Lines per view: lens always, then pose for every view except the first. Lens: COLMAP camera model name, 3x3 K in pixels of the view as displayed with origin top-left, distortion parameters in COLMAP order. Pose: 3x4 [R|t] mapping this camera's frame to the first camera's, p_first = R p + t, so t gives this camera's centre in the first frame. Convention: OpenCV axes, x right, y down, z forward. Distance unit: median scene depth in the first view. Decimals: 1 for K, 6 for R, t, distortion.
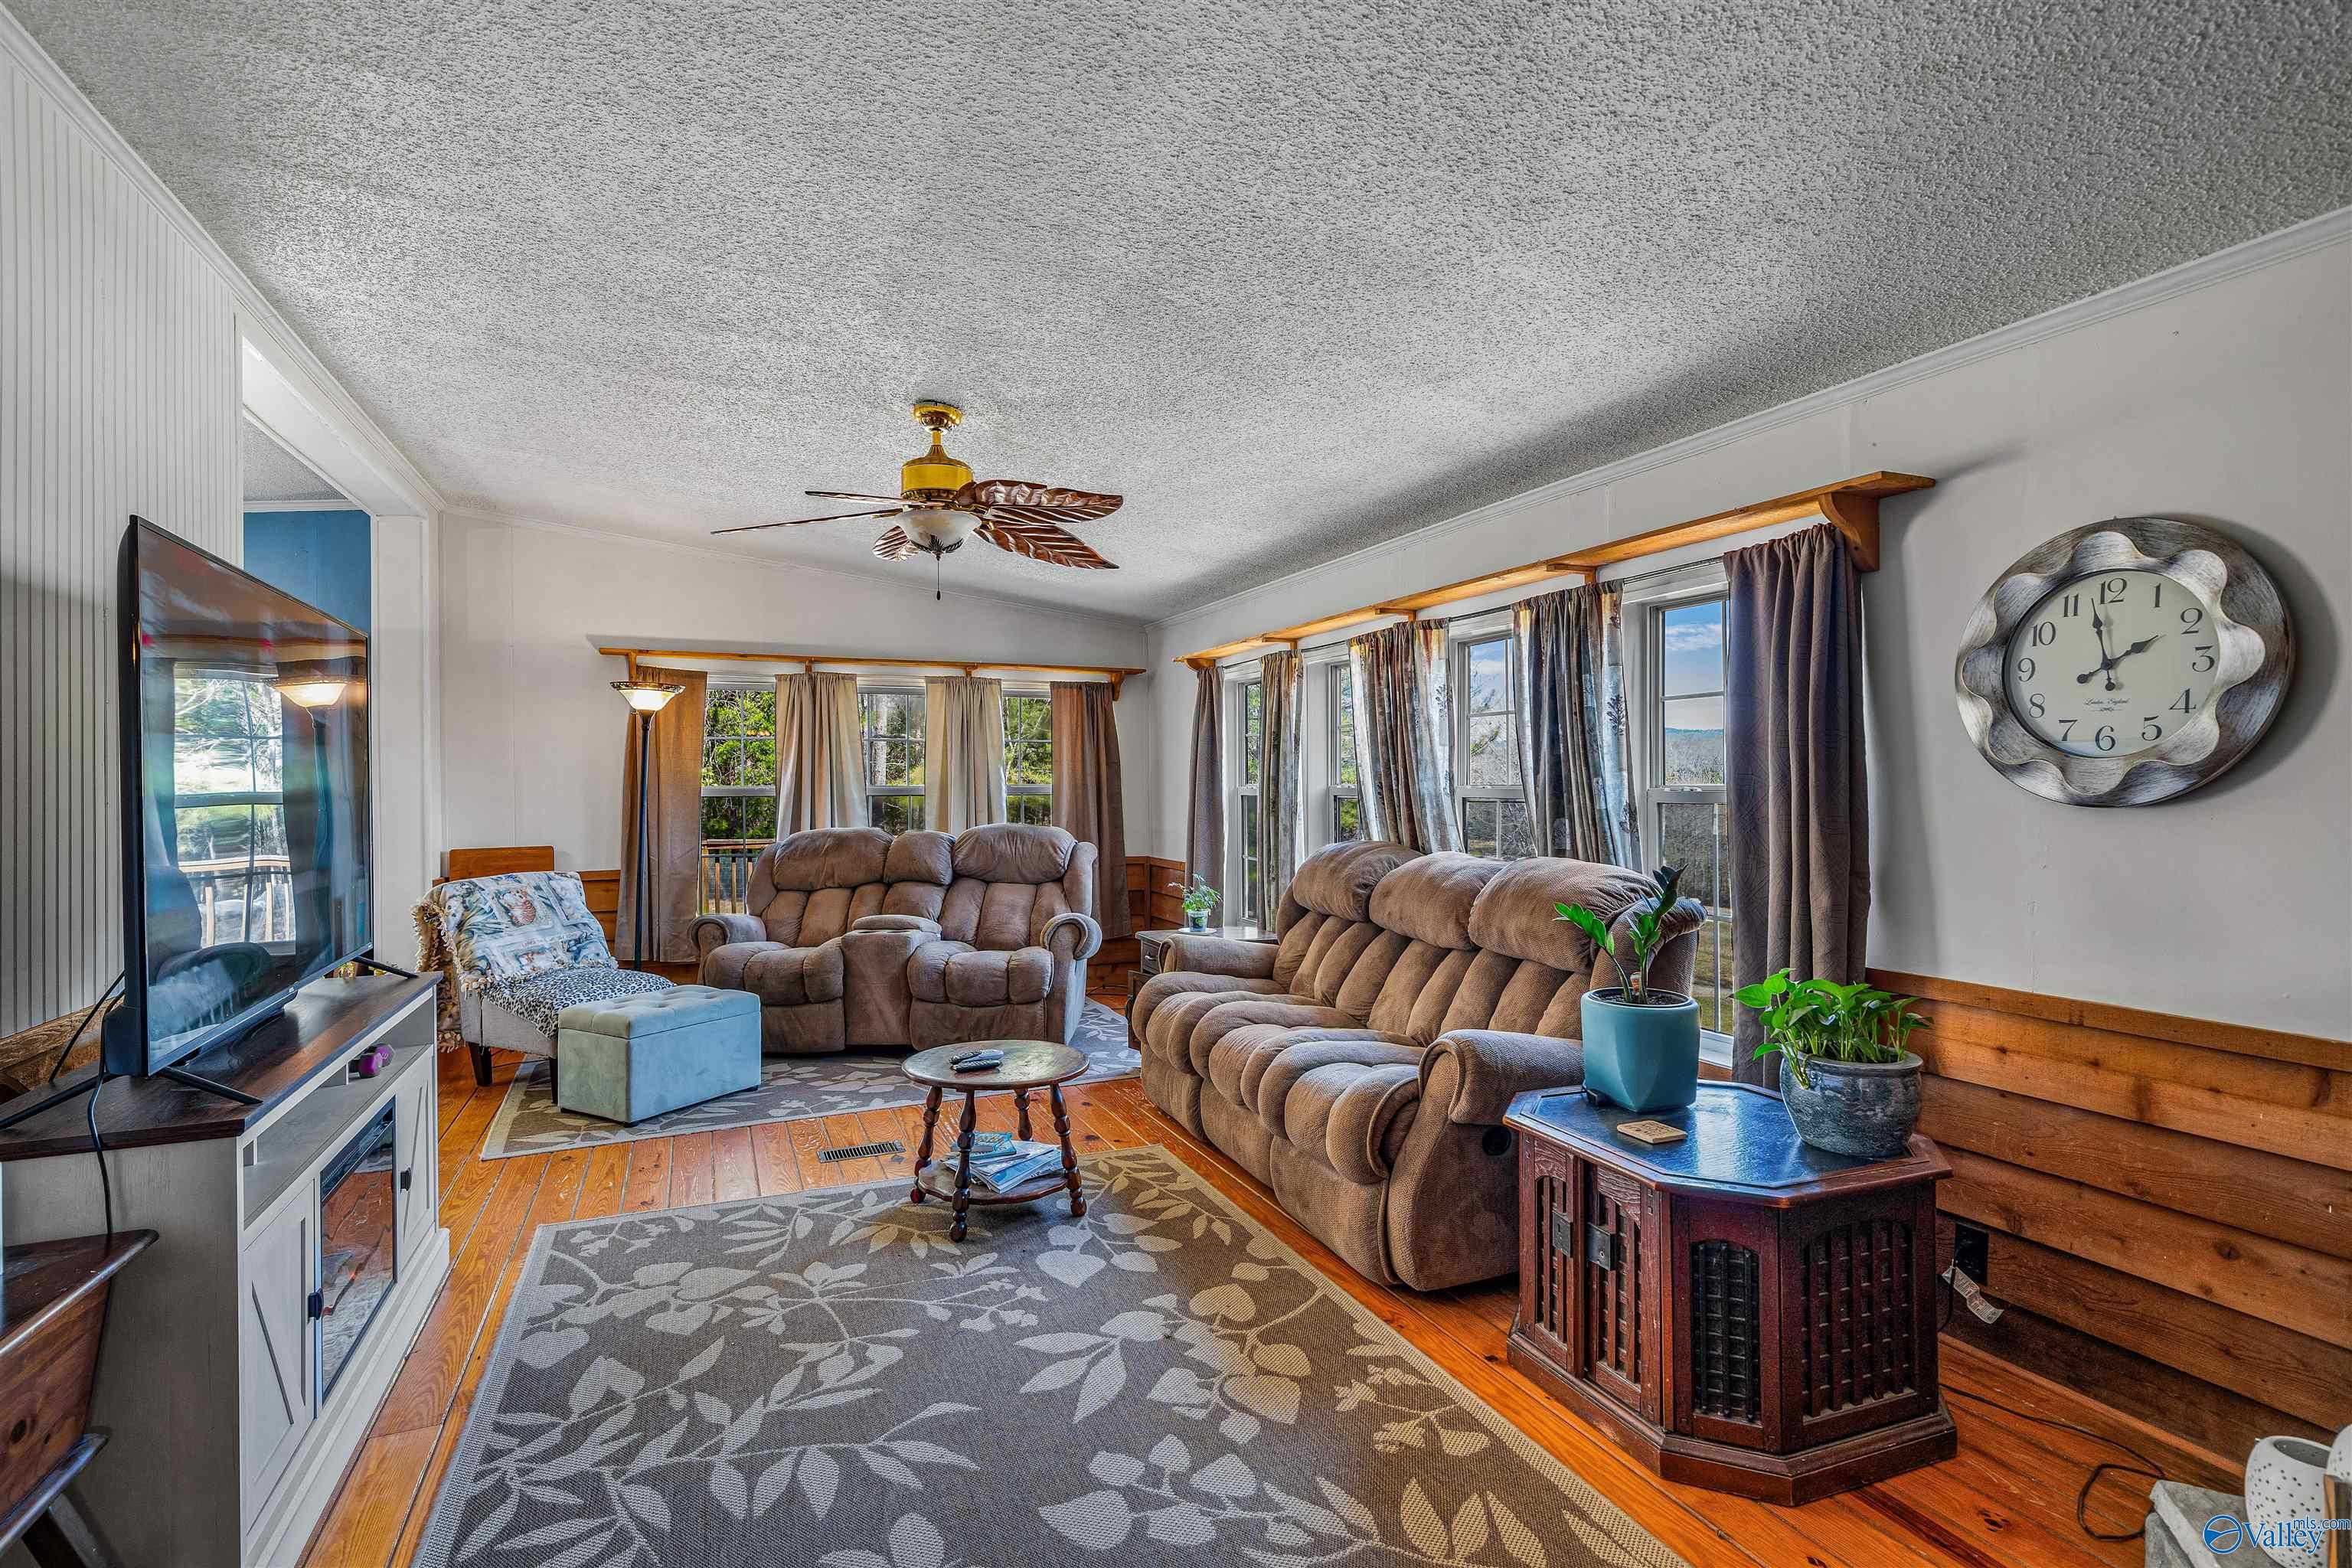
lens RADIAL K [[1081.9, 0, 1111.0], [0, 1081.9, 782.1], [0, 0, 1]] dist [0.014050, -0.000280]
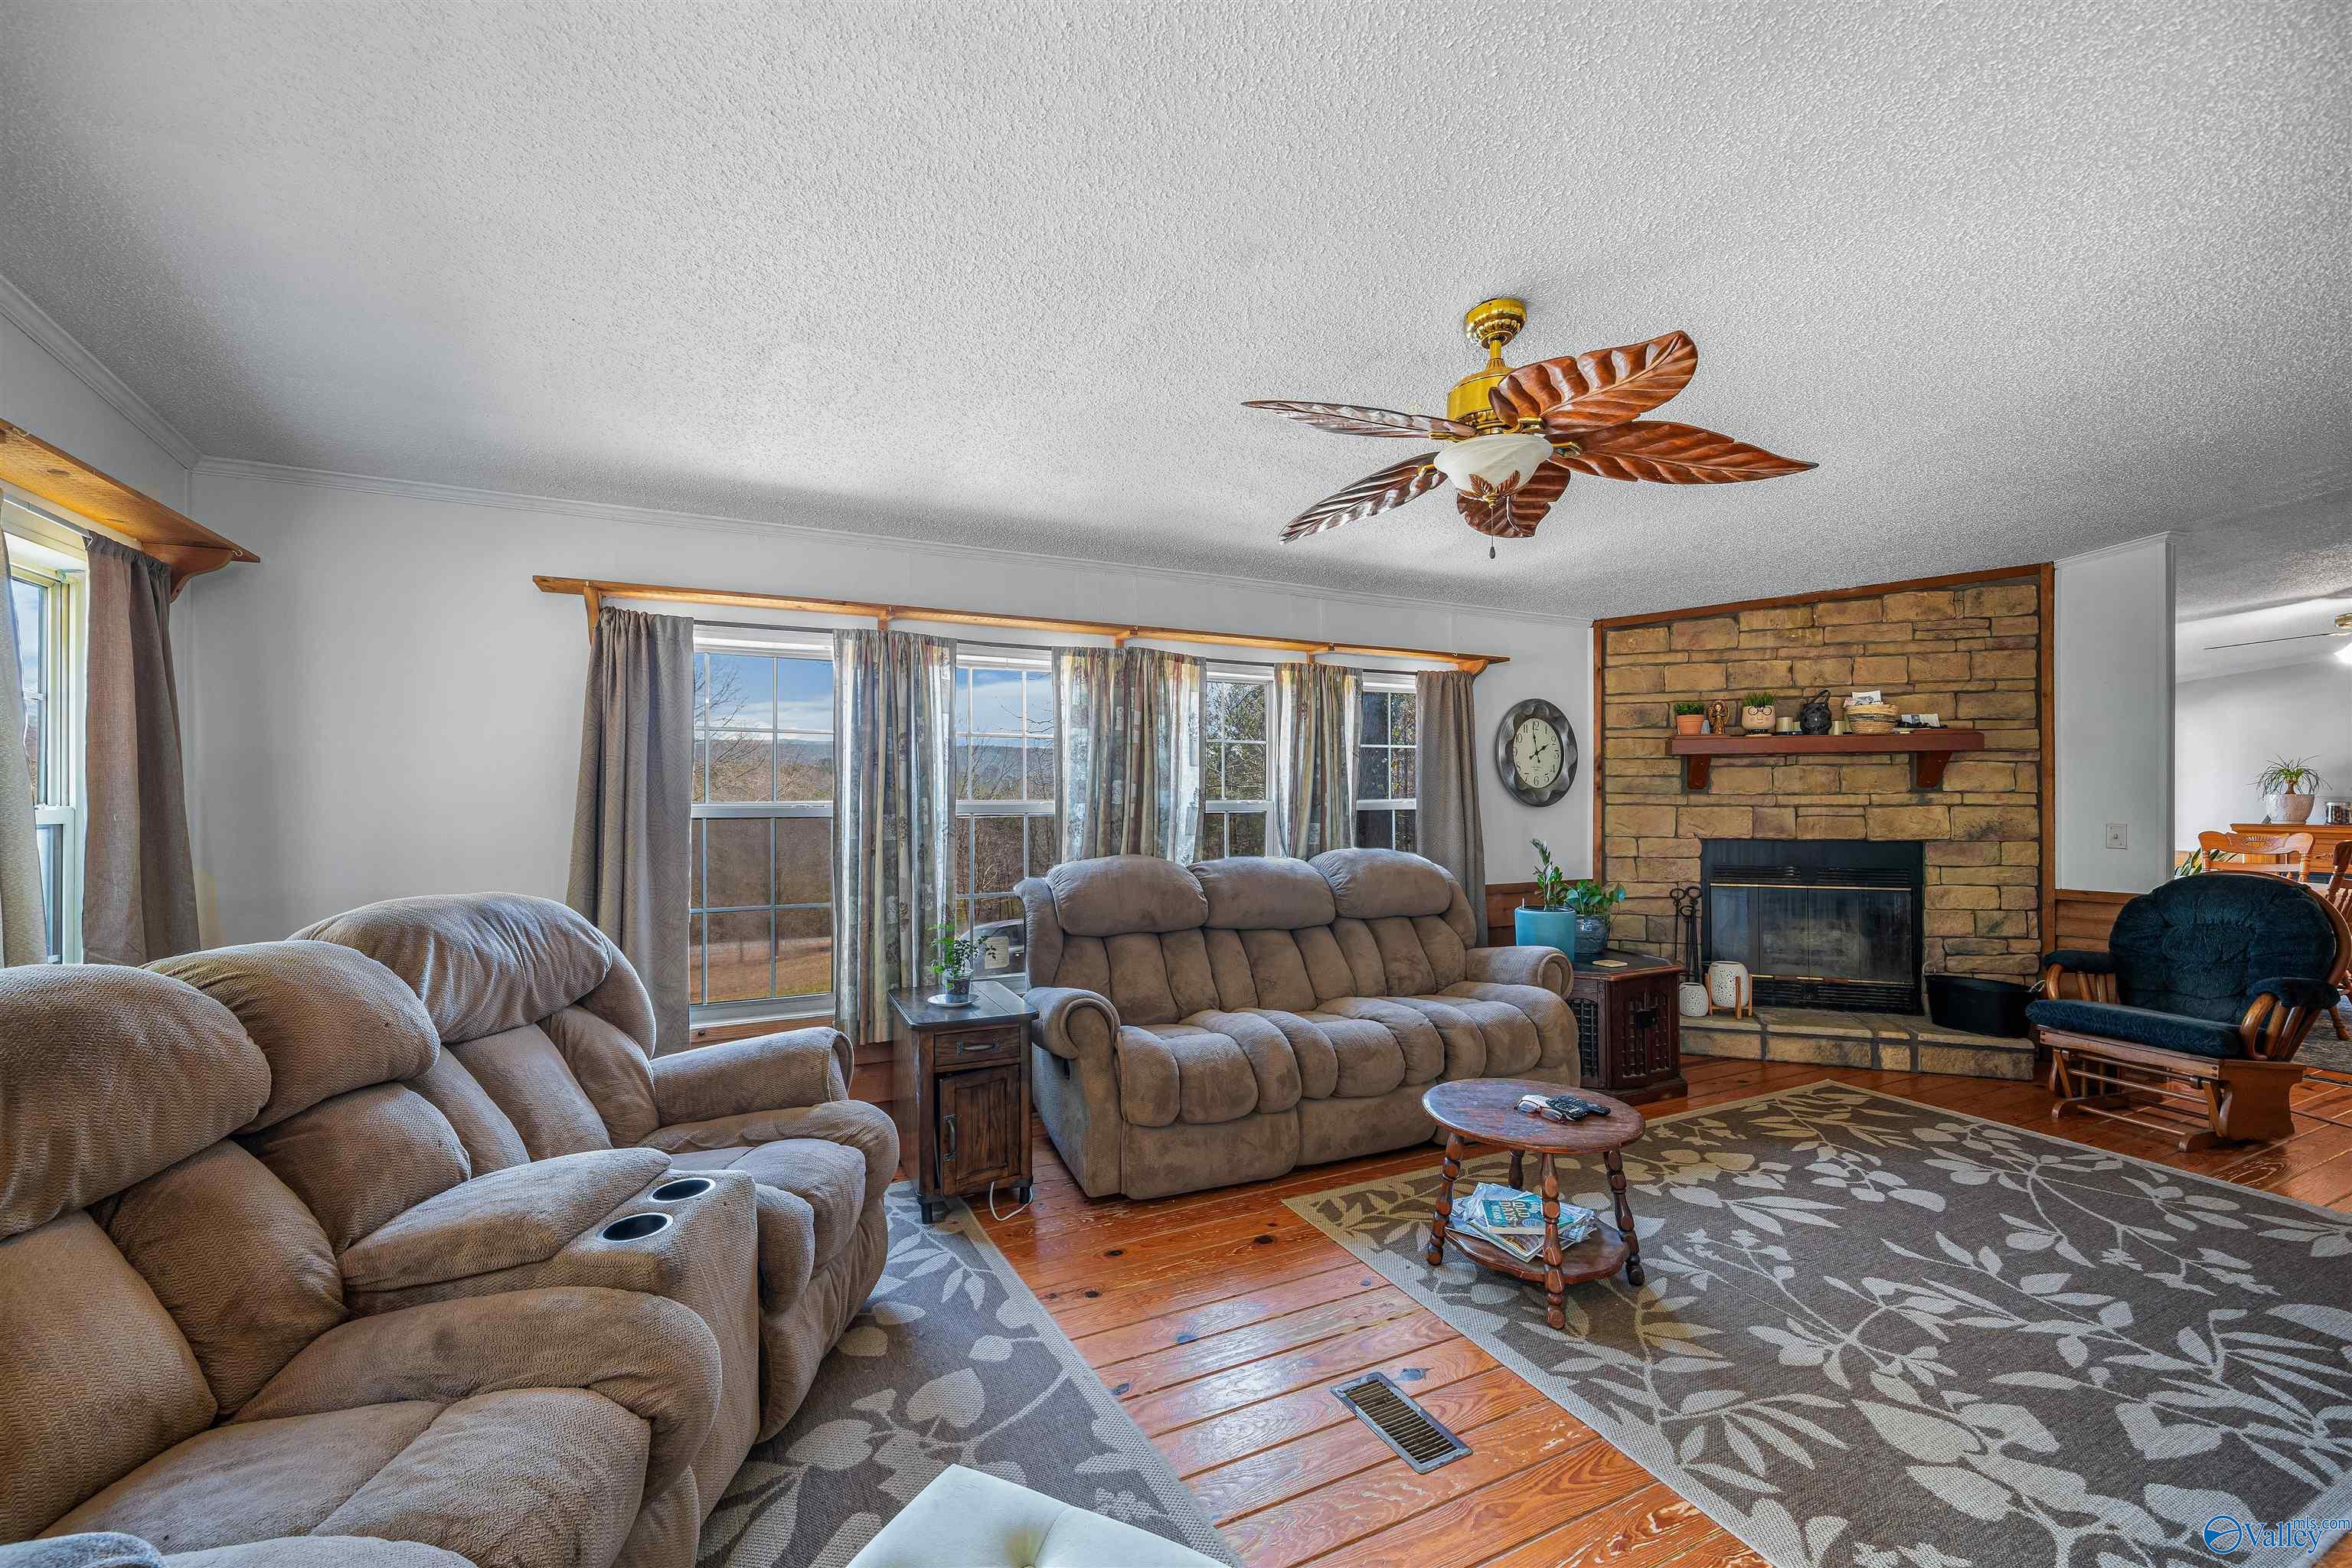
lens RADIAL K [[955.1, 0, 1170.8], [0, 955.1, 787.5], [0, 0, 1]] dist [-0.001634, 0.001019]
pose [[-0.086695, 0.018780, 0.996058, -1.180285], [0.000060, 0.999822, -0.018846, 0.015464], [-0.996235, -0.001574, -0.086681, 1.863817]]
